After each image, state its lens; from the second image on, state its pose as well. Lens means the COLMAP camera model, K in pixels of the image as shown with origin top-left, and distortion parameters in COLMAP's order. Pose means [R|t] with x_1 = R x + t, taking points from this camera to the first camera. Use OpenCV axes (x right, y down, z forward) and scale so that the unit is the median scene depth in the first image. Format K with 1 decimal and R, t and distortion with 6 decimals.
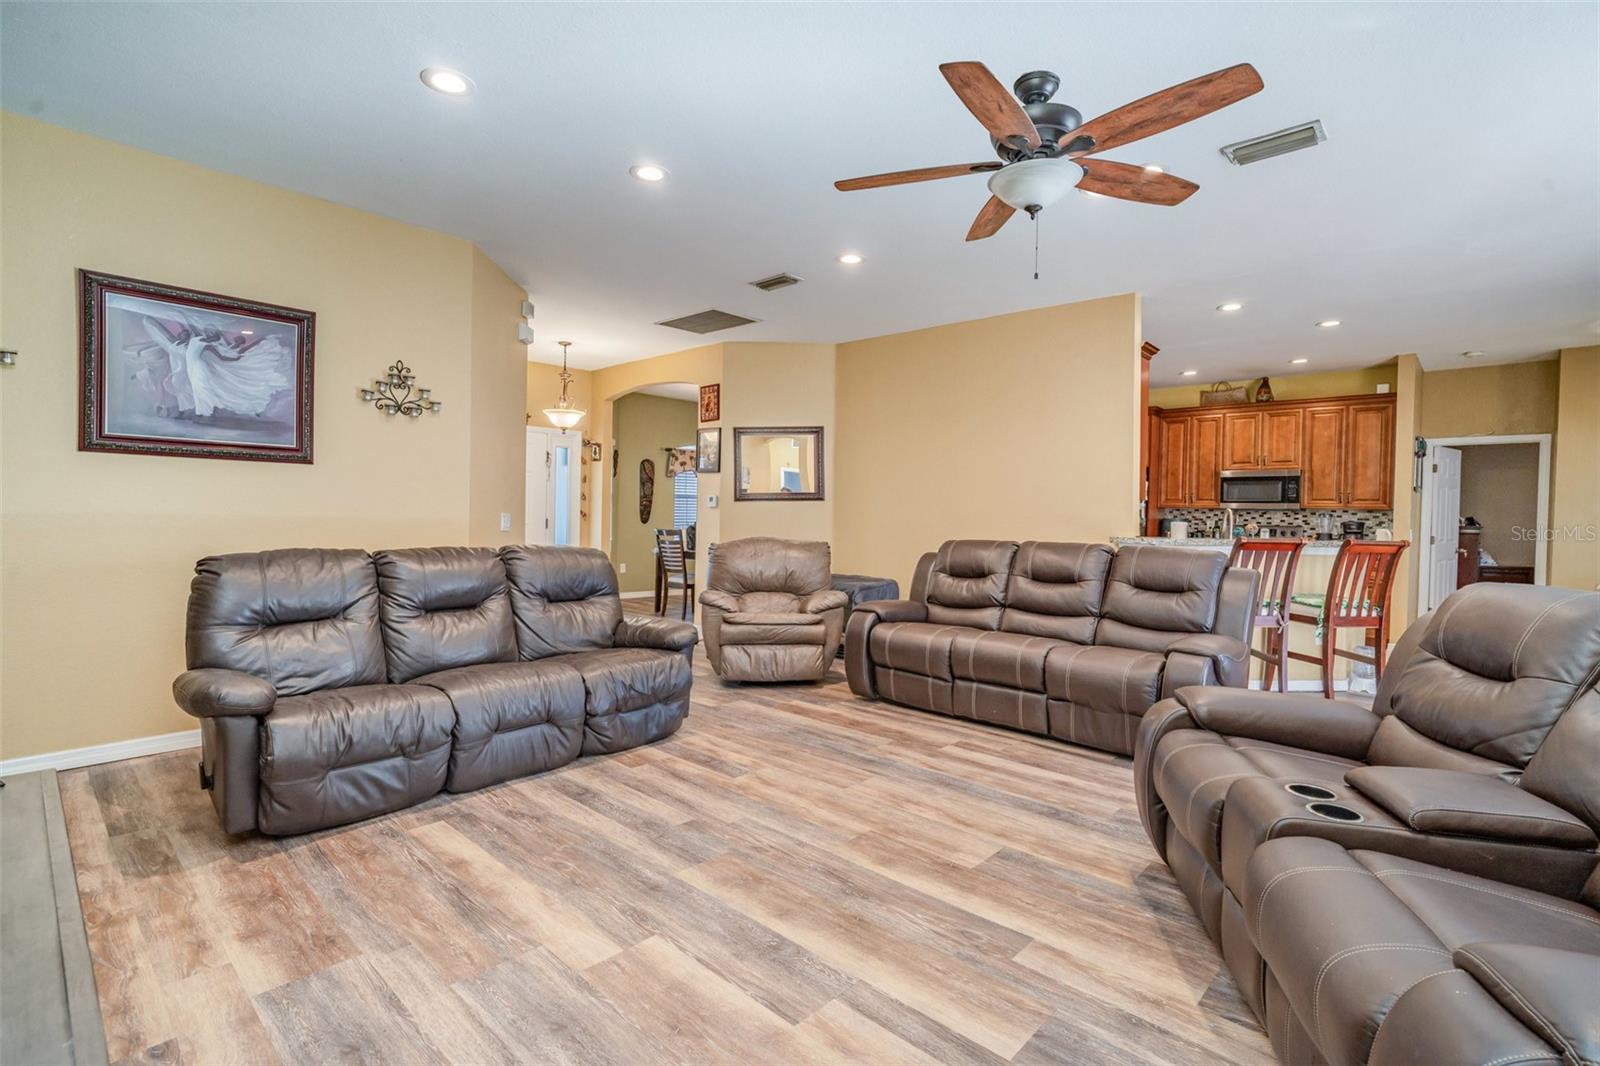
lens RADIAL K [[756.9, 0, 796.3], [0, 756.9, 528.9], [0, 0, 1]] dist [0.003115, 0.000431]
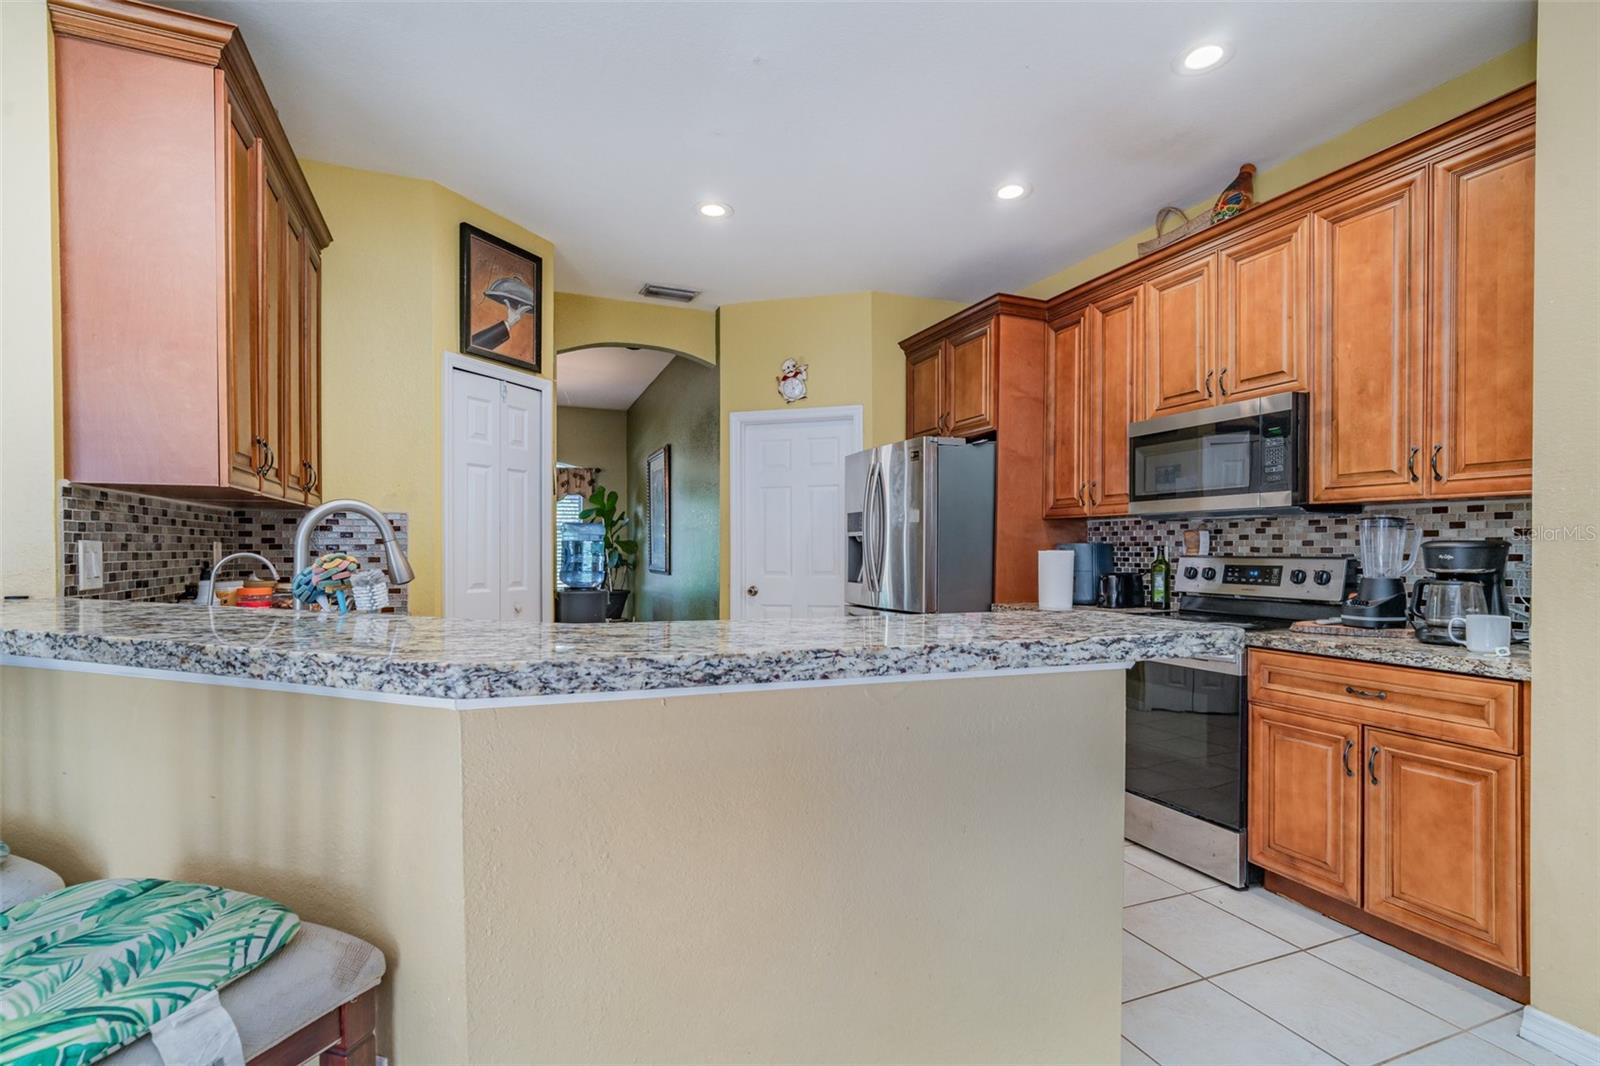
lens RADIAL K [[756.9, 0, 804.6], [0, 756.9, 558.2], [0, 0, 1]] dist [0.003115, 0.000431]
pose [[0.916601, -0.014048, -0.399557, 0.580790], [0.011219, 0.999893, -0.009418, -0.002401], [0.399647, 0.004150, 0.916660, 0.581182]]
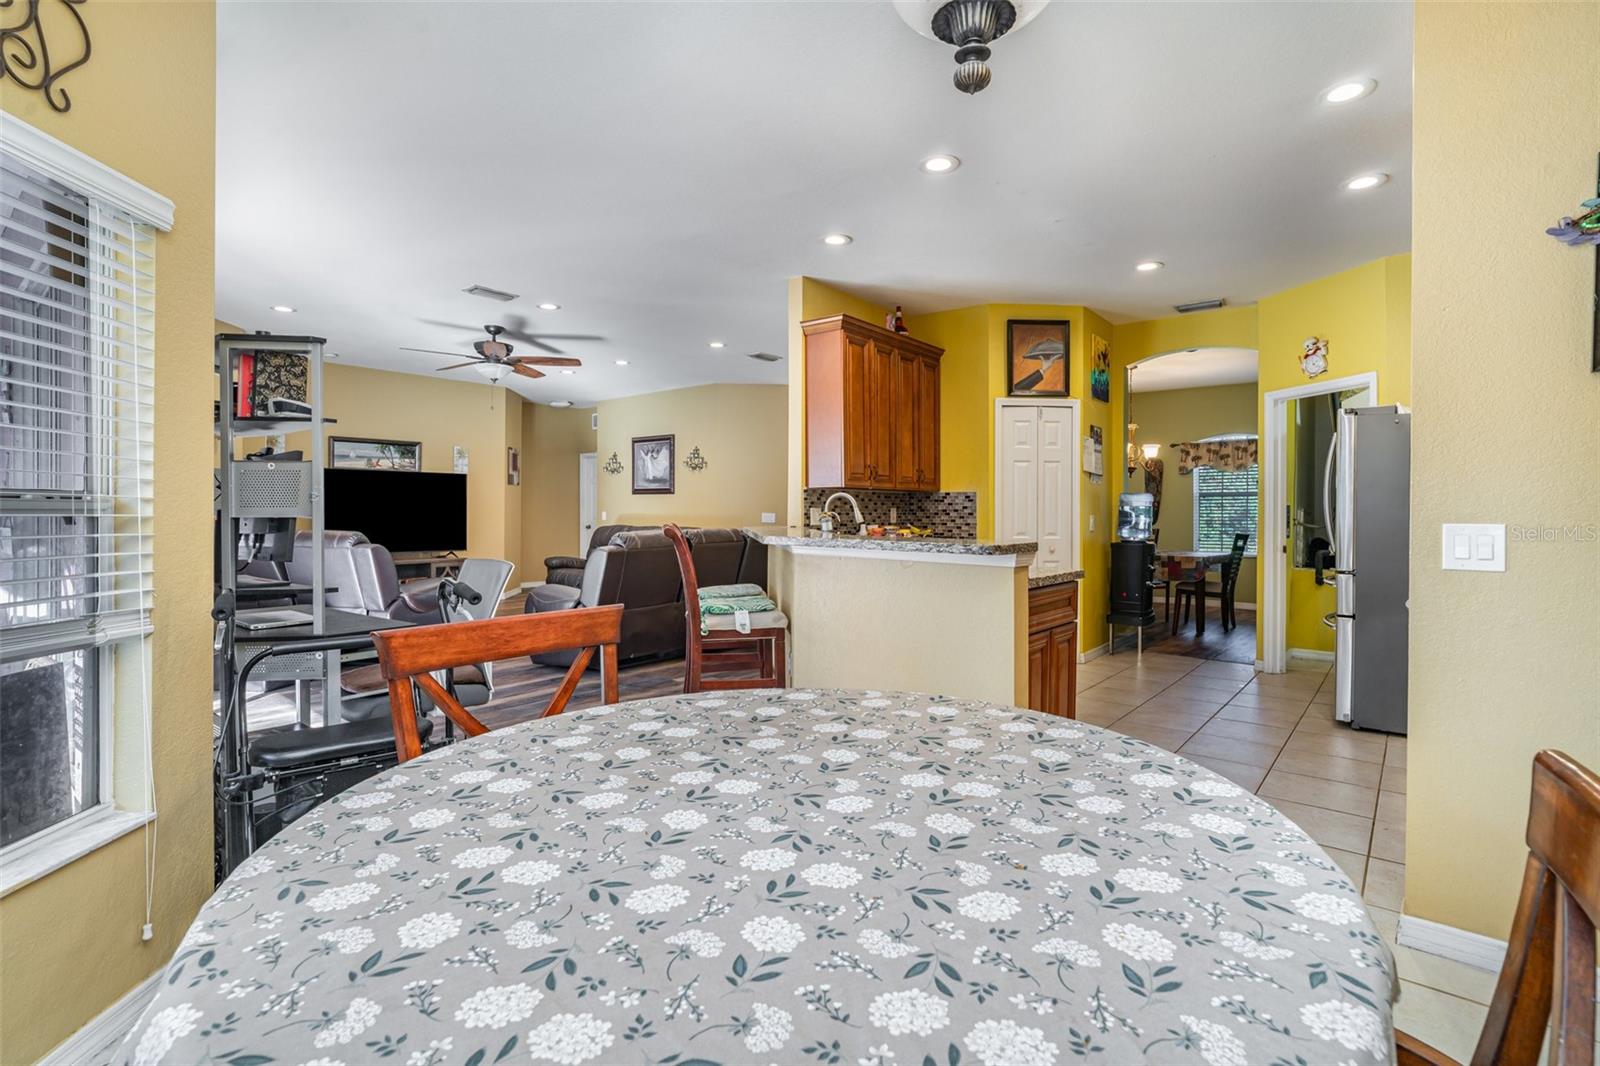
lens RADIAL K [[756.9, 0, 804.2], [0, 756.9, 520.7], [0, 0, 1]] dist [0.003115, 0.000431]
pose [[0.071600, -0.004118, -0.997425, 1.000008], [-0.021206, 0.999759, -0.005650, 0.003460], [0.997208, 0.021556, 0.071495, 0.662922]]
